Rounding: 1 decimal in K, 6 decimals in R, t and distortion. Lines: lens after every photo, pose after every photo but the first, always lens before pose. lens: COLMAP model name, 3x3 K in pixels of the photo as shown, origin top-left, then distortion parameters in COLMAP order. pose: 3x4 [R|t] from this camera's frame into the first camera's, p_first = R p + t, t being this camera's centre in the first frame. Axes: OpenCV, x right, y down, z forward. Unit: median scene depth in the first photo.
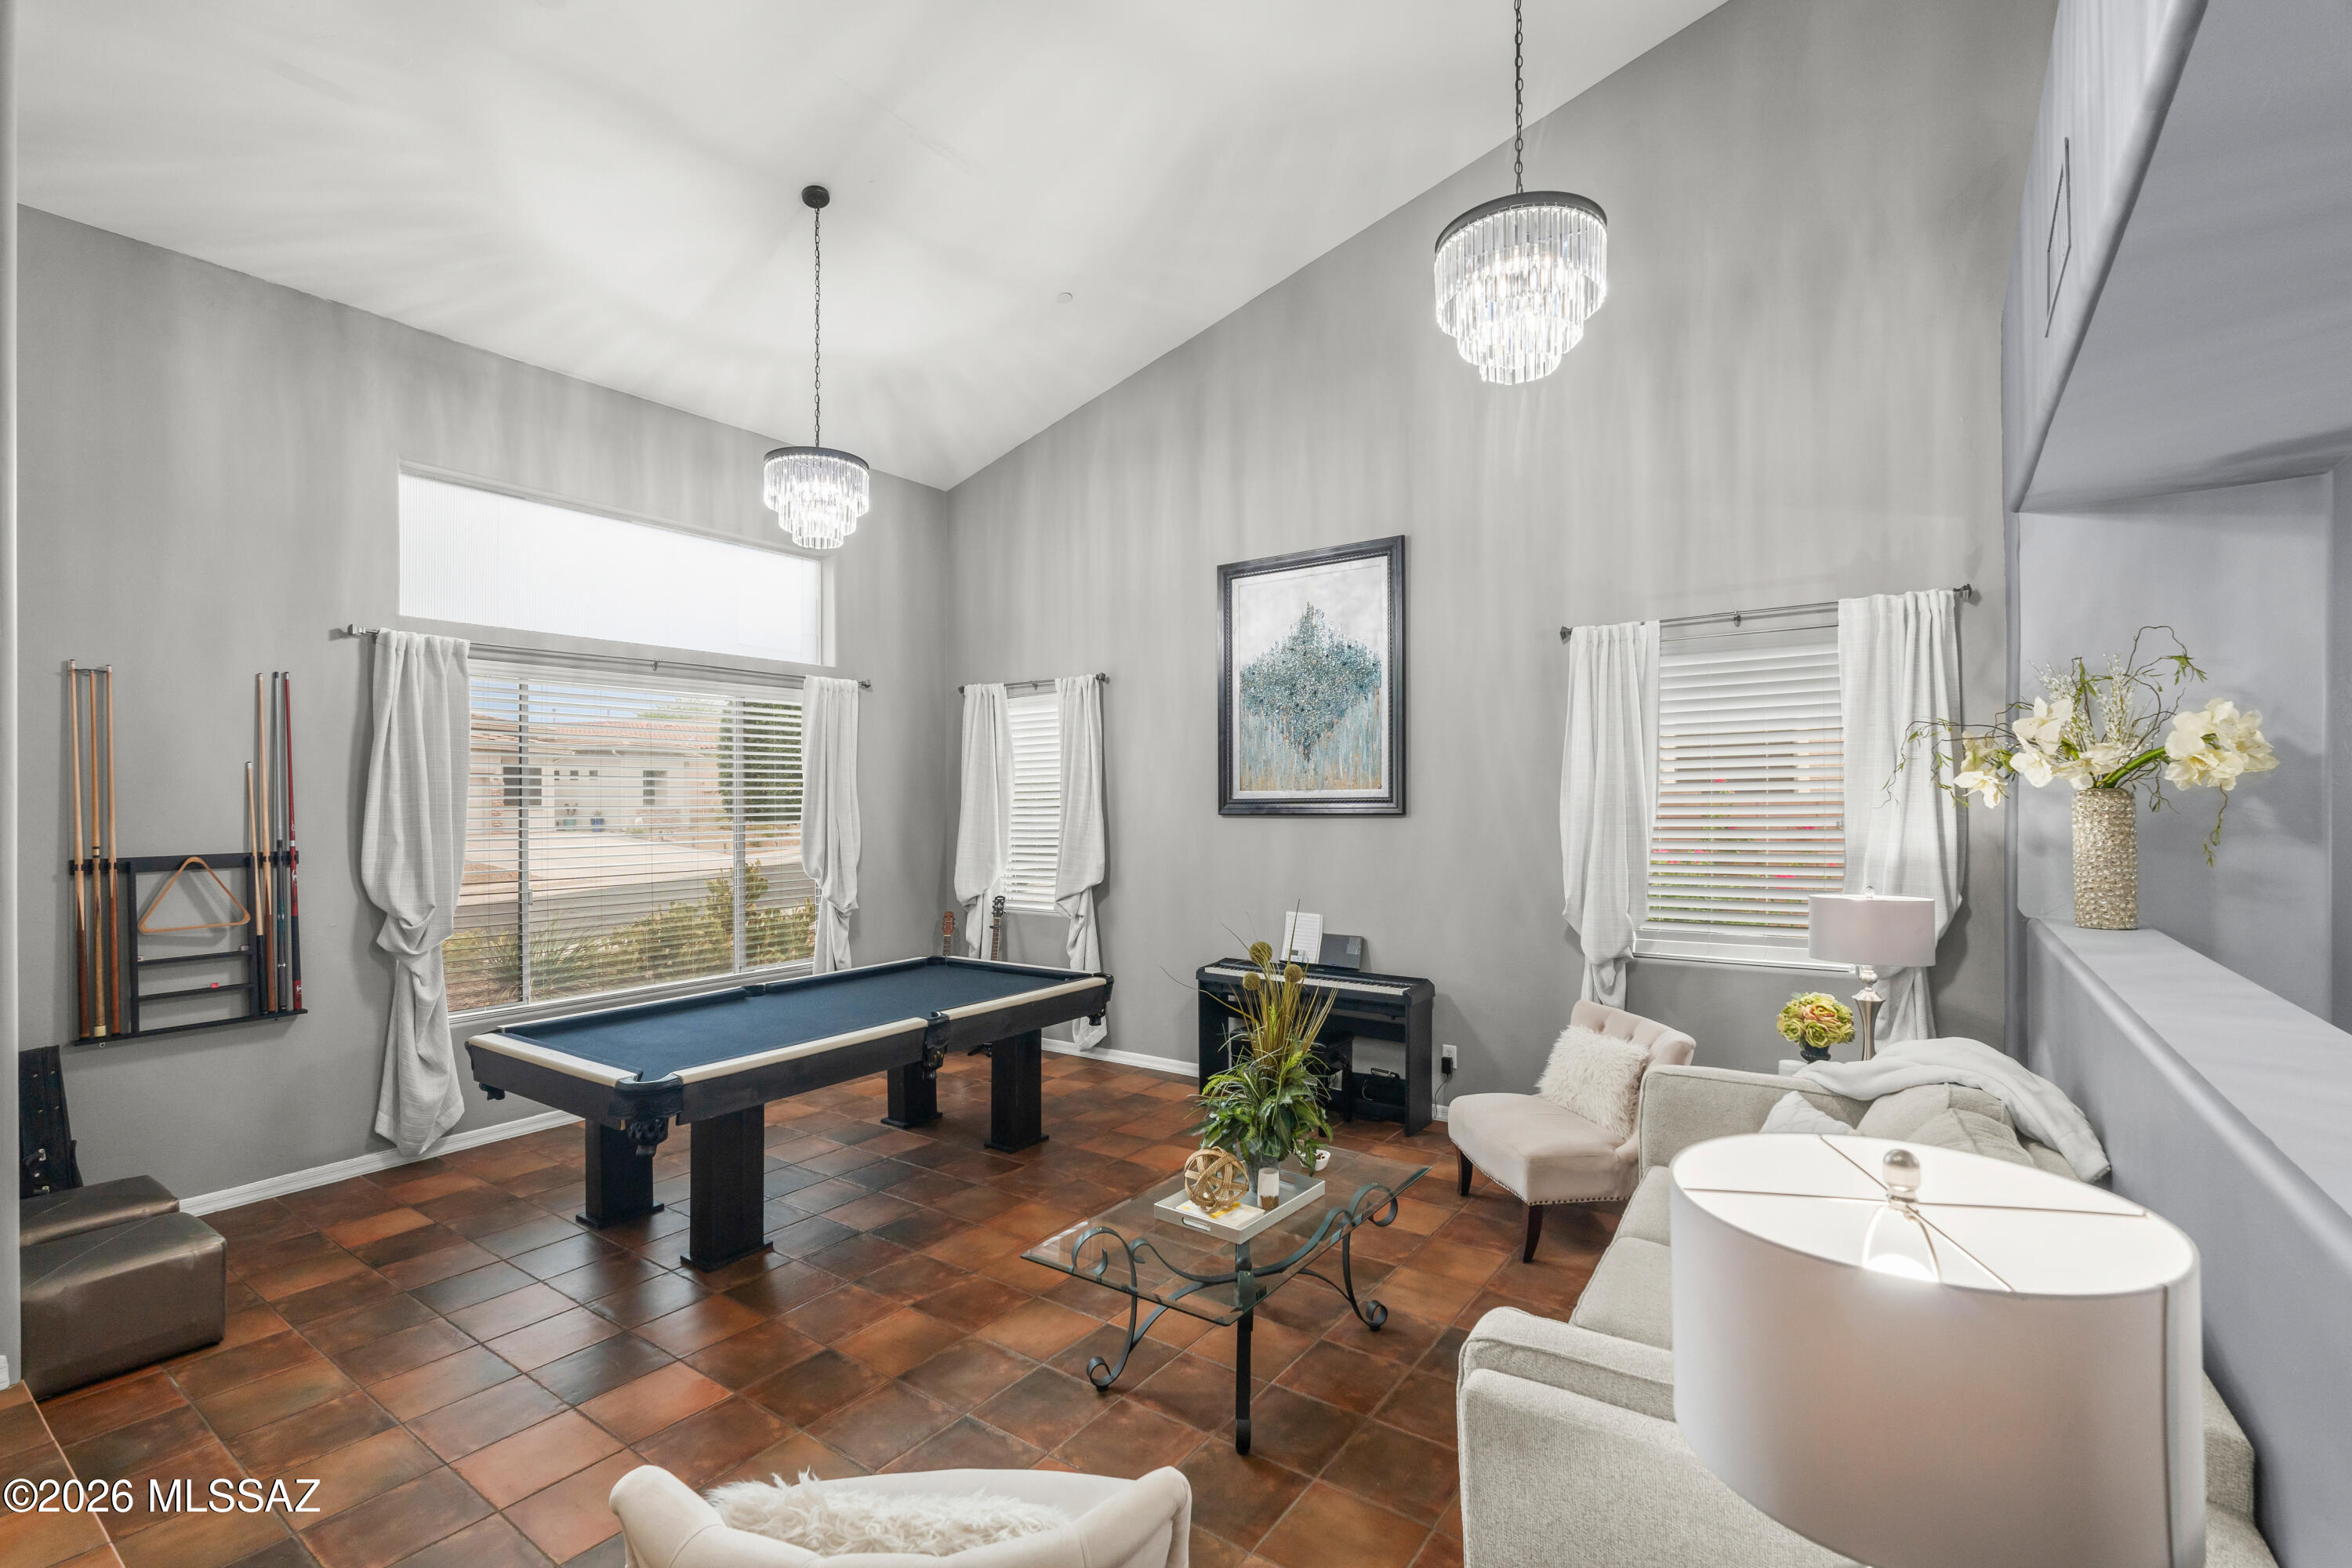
lens RADIAL K [[1045.8, 0, 1176.6], [0, 1045.8, 790.2], [0, 0, 1]] dist [-0.001971, -0.000066]
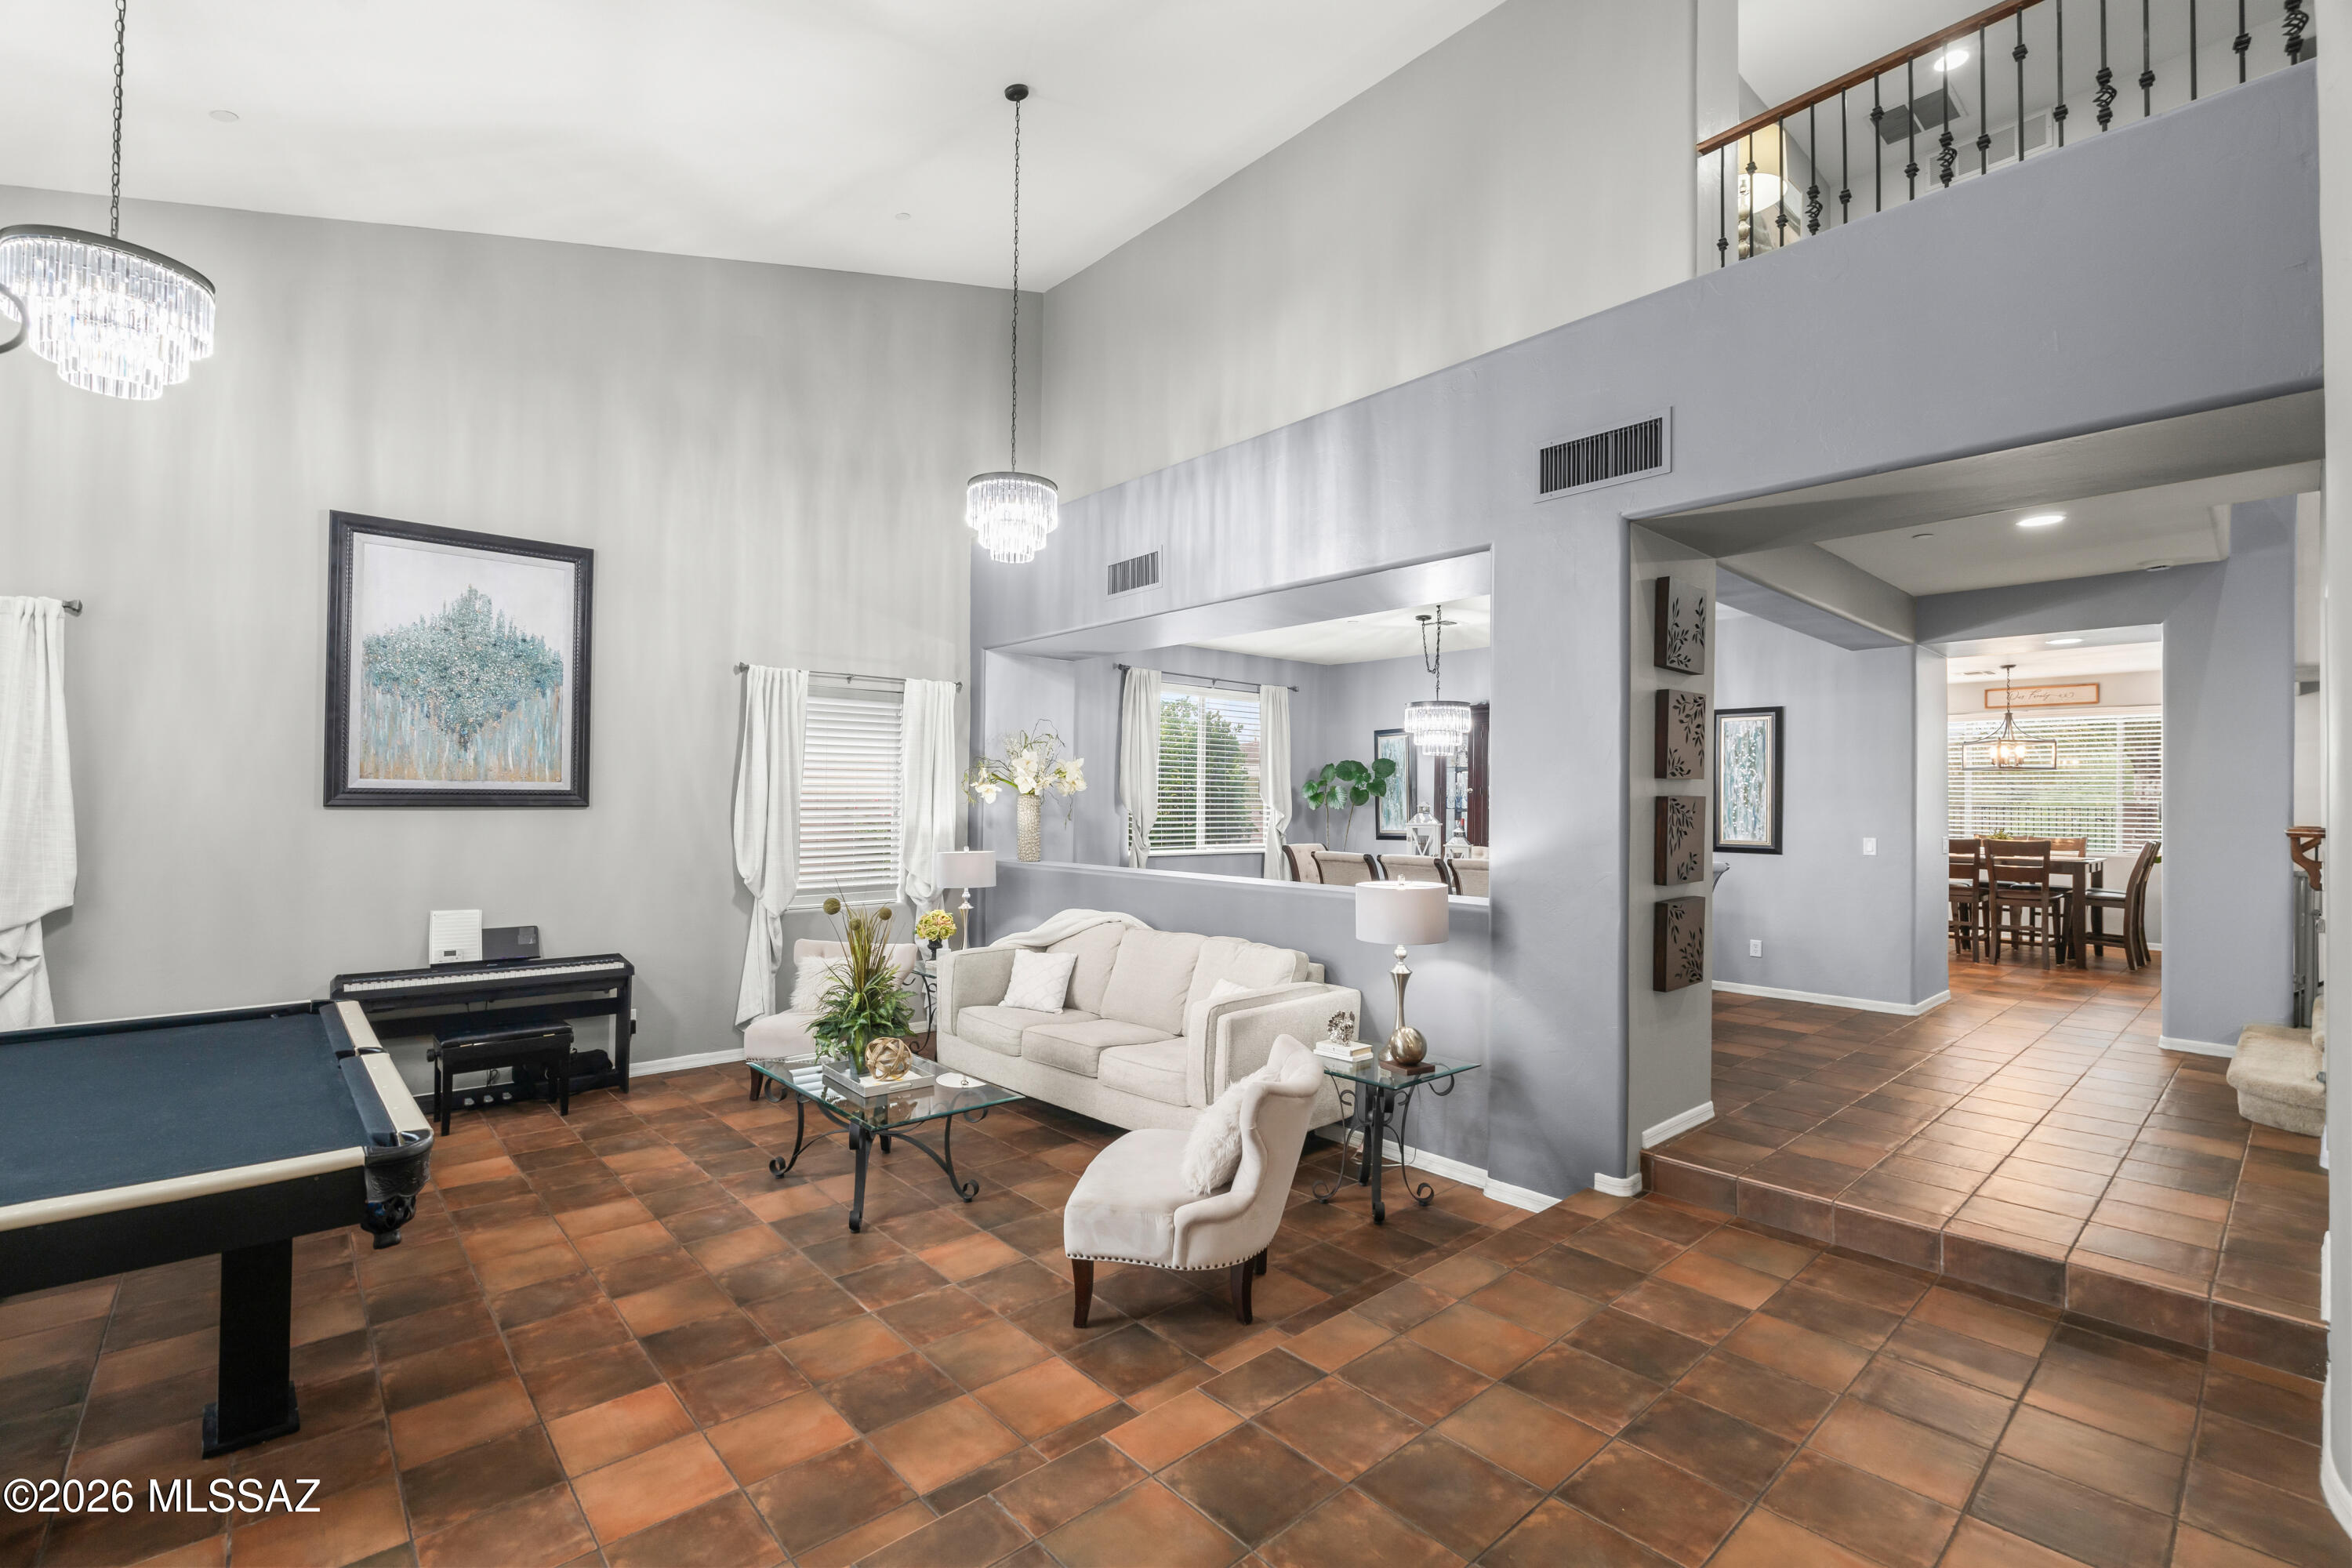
lens RADIAL K [[1033.4, 0, 1176.0], [0, 1033.4, 784.0], [0, 0, 1]] dist [-0.003022, -0.000028]
pose [[0.214662, 0.027476, 0.976302, -0.684891], [-0.016791, 0.999560, -0.024439, 0.015321], [-0.976544, -0.011147, 0.215029, 0.173797]]
